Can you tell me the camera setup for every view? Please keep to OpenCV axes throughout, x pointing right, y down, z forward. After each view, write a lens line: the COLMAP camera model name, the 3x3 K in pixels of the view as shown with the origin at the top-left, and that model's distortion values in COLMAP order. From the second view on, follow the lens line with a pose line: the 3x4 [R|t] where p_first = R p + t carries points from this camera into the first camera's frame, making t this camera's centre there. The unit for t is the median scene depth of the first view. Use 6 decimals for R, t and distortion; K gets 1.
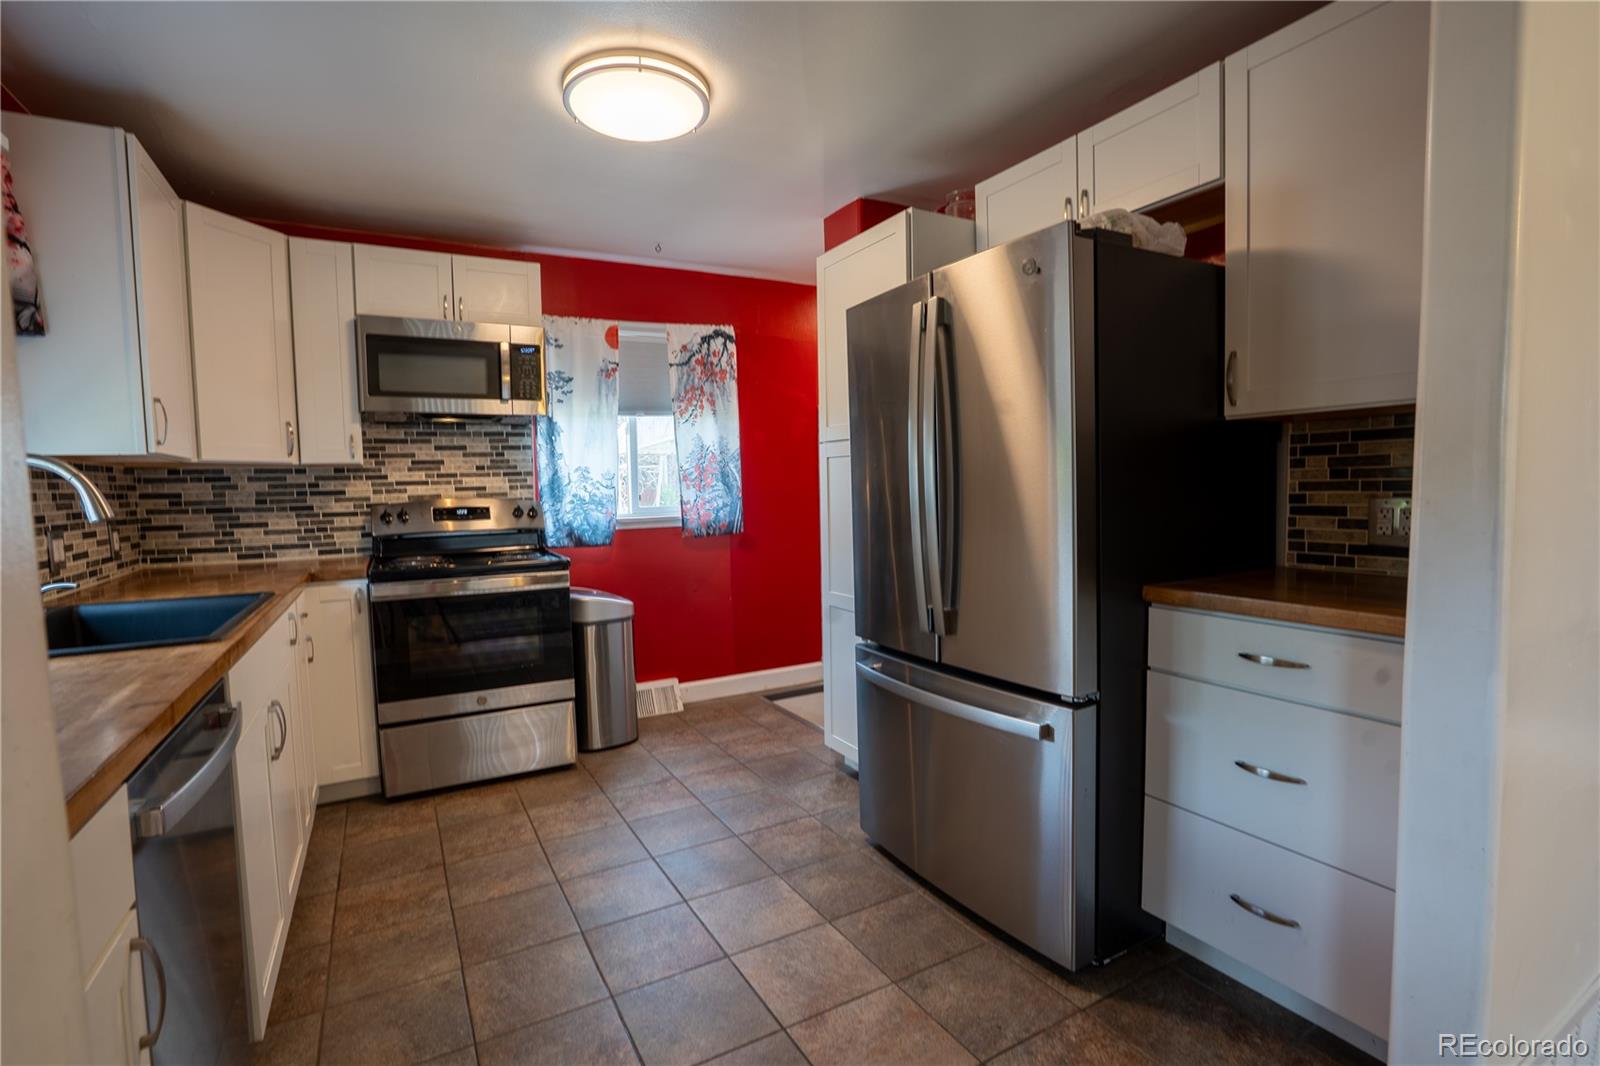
lens RADIAL K [[743.7, 0, 798.6], [0, 743.7, 534.7], [0, 0, 1]] dist [-0.063197, 0.025652]
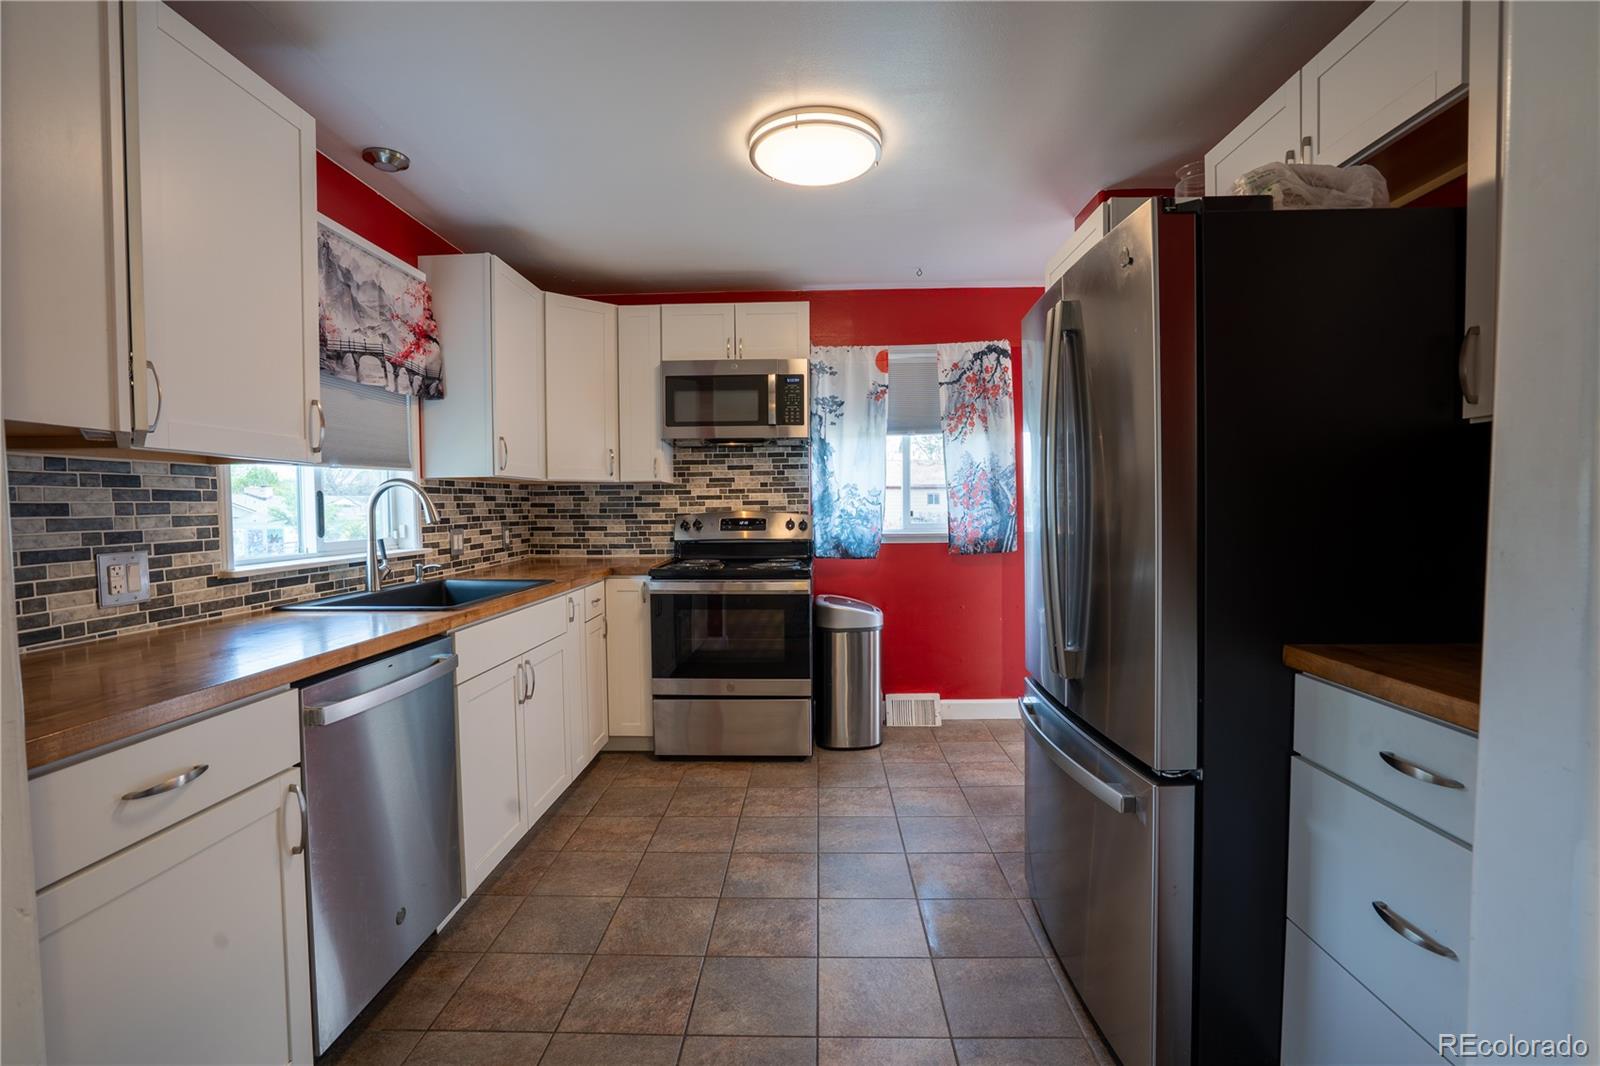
lens RADIAL K [[743.7, 0, 798.6], [0, 743.7, 534.7], [0, 0, 1]] dist [-0.063197, 0.025652]
pose [[0.858744, 0.035709, -0.511159, 0.223190], [-0.044091, 0.999018, -0.004283, -0.011696], [0.510504, 0.026215, 0.859476, 0.040112]]
